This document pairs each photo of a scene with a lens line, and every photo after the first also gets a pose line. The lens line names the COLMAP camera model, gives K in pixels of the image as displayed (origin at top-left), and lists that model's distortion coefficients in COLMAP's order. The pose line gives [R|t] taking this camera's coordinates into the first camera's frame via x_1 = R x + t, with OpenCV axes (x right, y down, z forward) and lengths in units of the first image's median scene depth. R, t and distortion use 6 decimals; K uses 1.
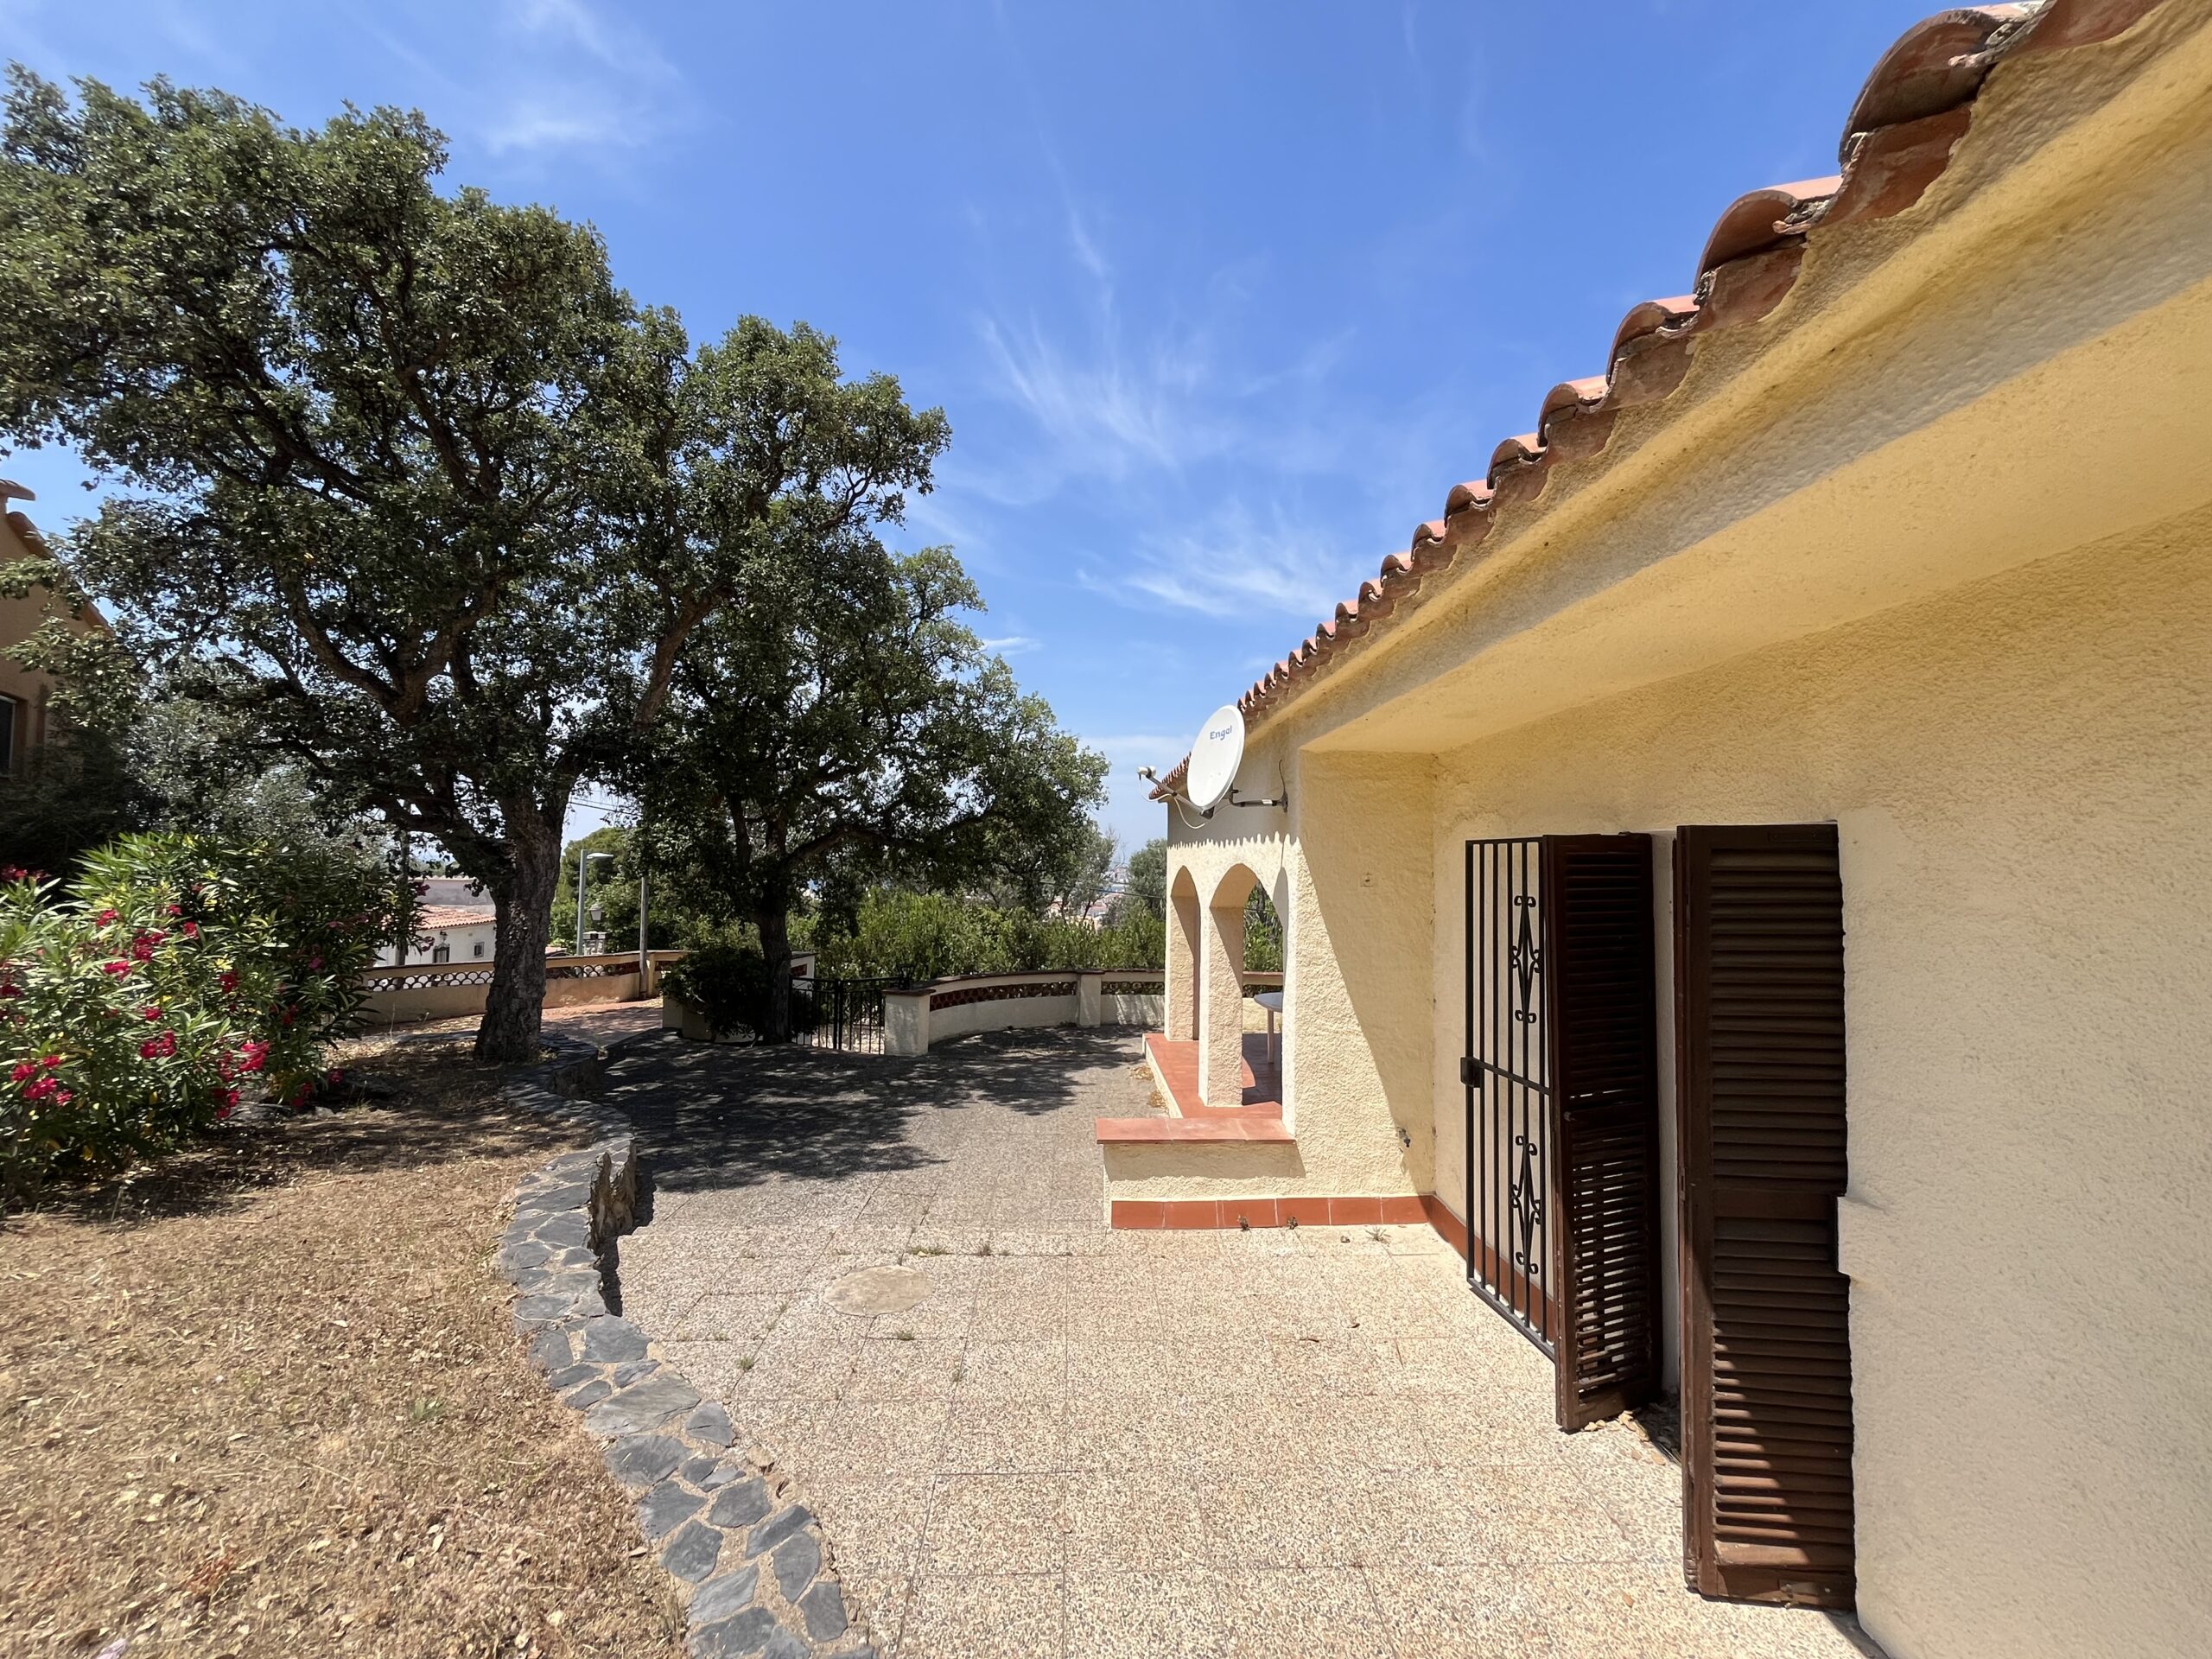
lens RADIAL K [[891.3, 0, 1099.5], [0, 891.3, 828.2], [0, 0, 1]] dist [-0.002145, -0.000291]
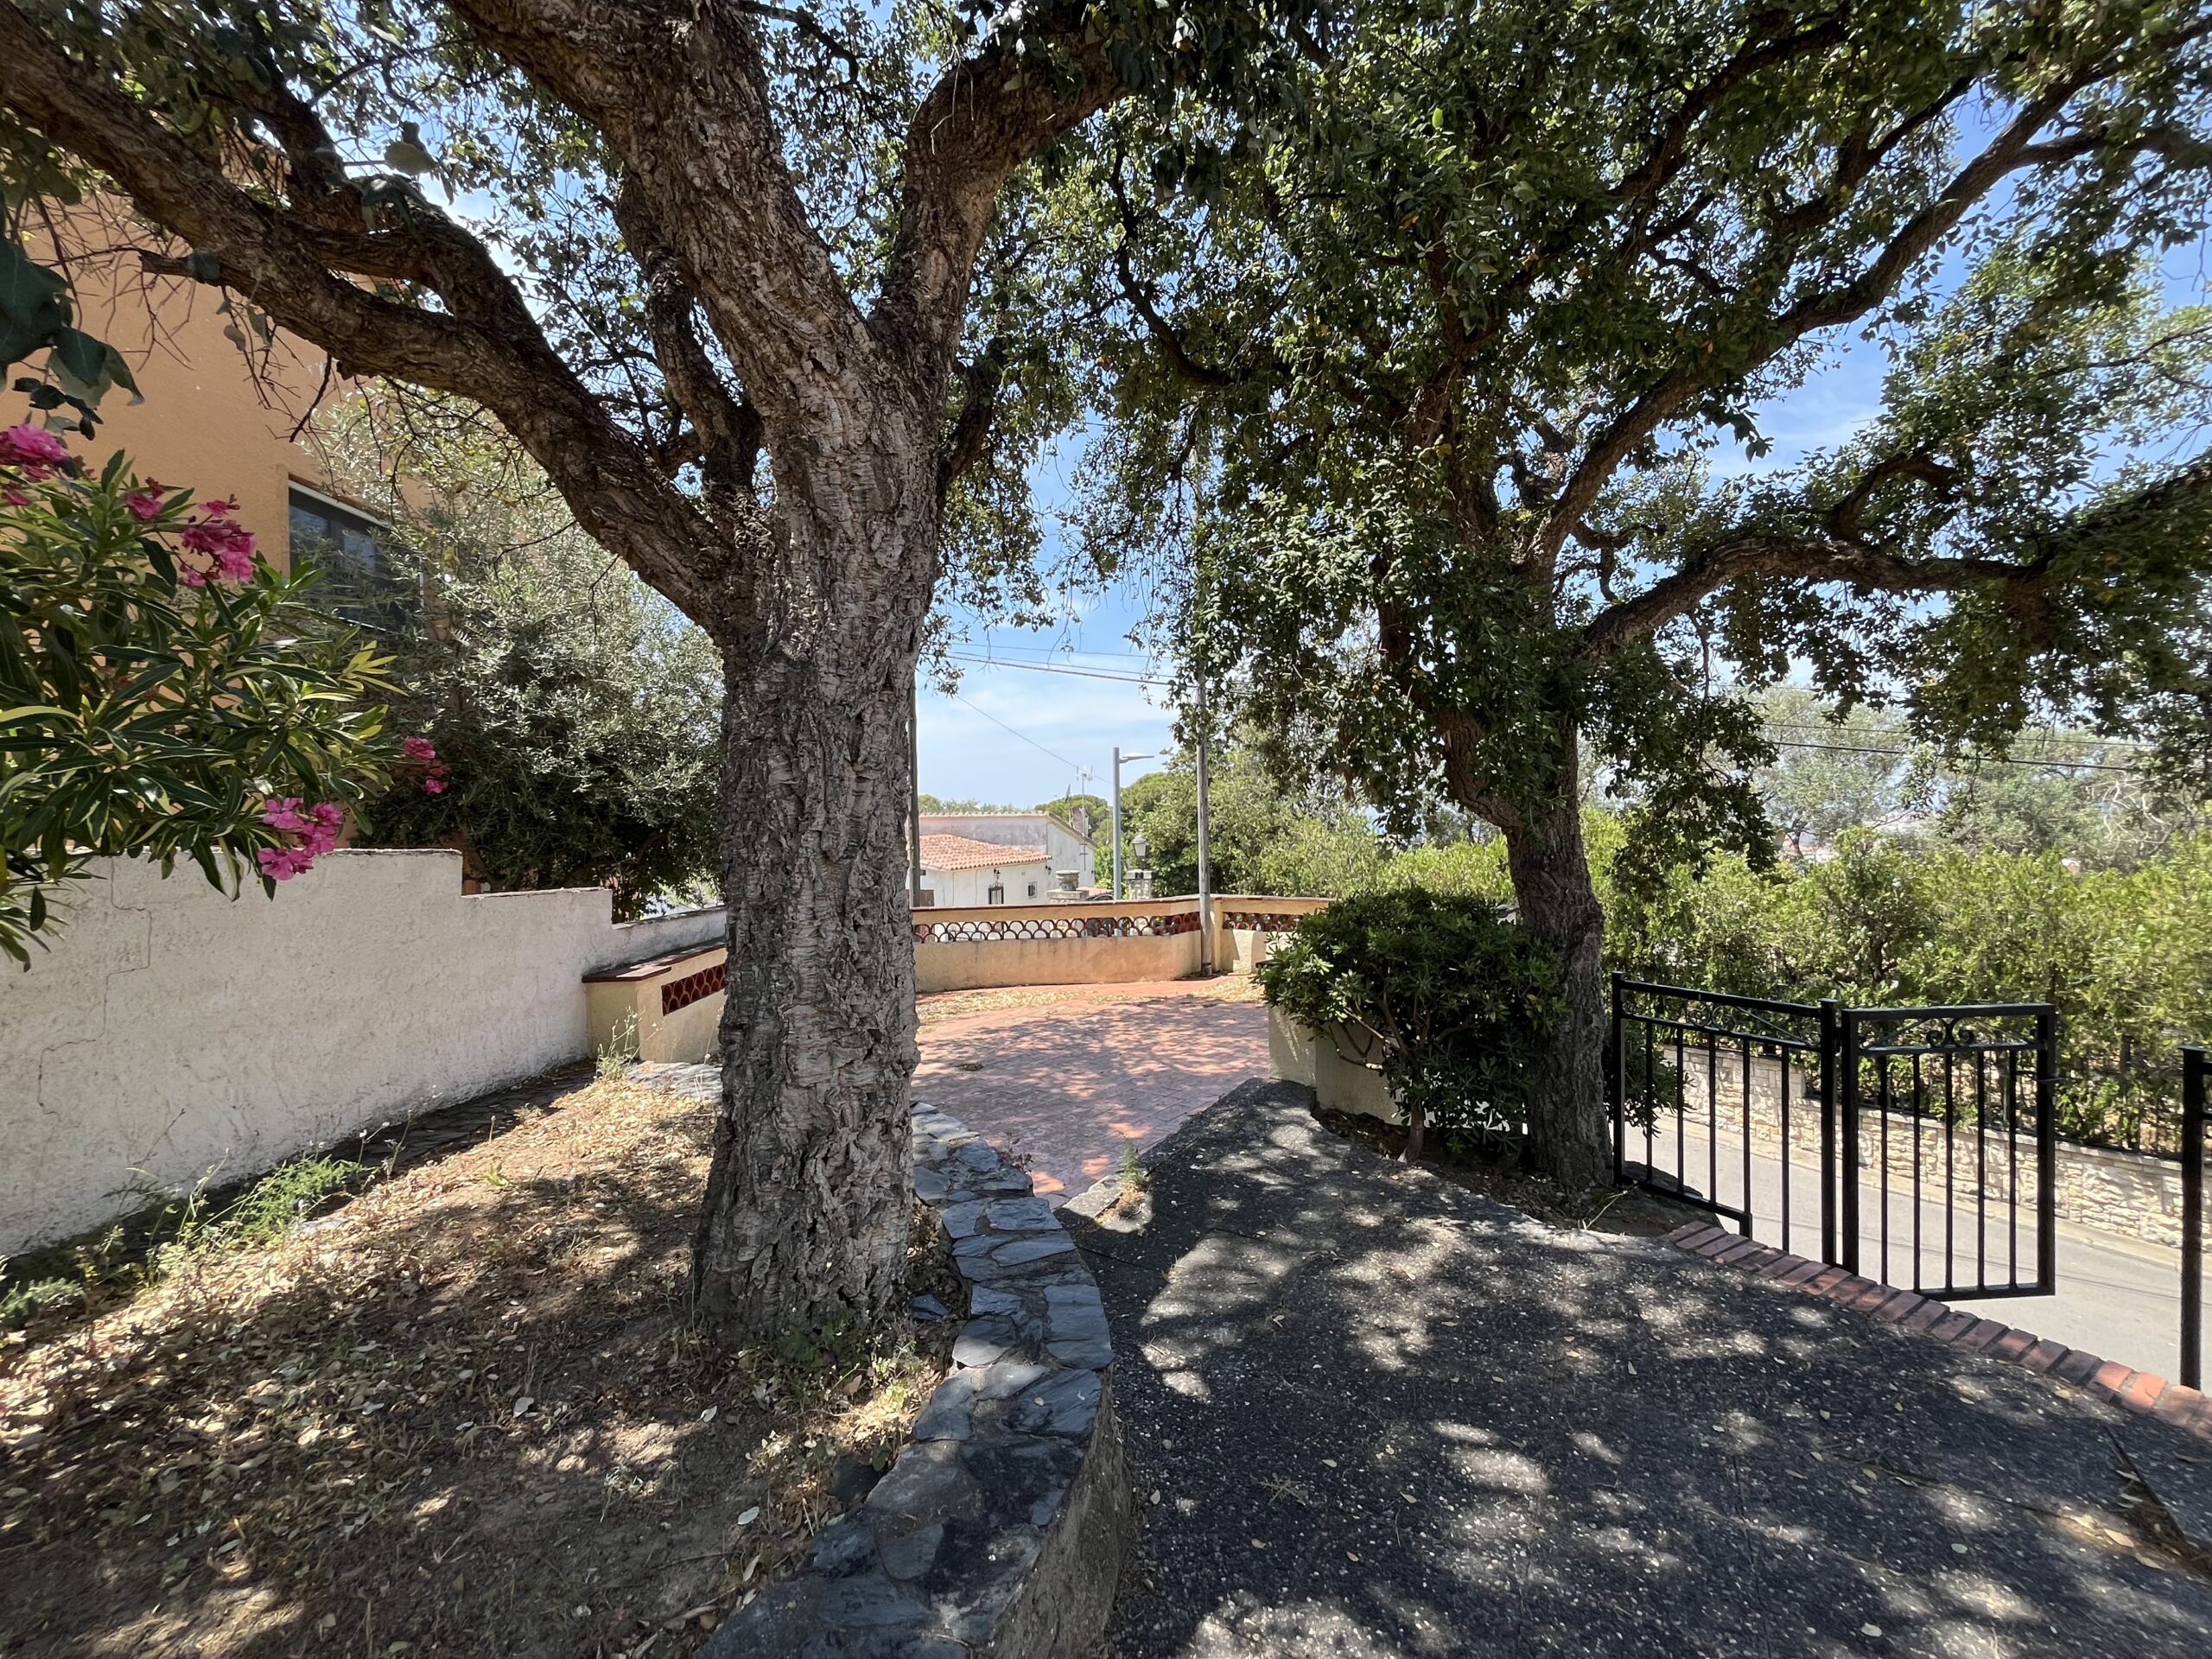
lens RADIAL K [[891.3, 0, 1099.5], [0, 891.3, 828.2], [0, 0, 1]] dist [-0.002145, -0.000291]
pose [[0.844172, -0.018169, -0.535764, -0.465864], [0.048857, 0.997874, 0.043141, 0.118347], [0.533841, -0.062595, 0.843265, 0.856869]]
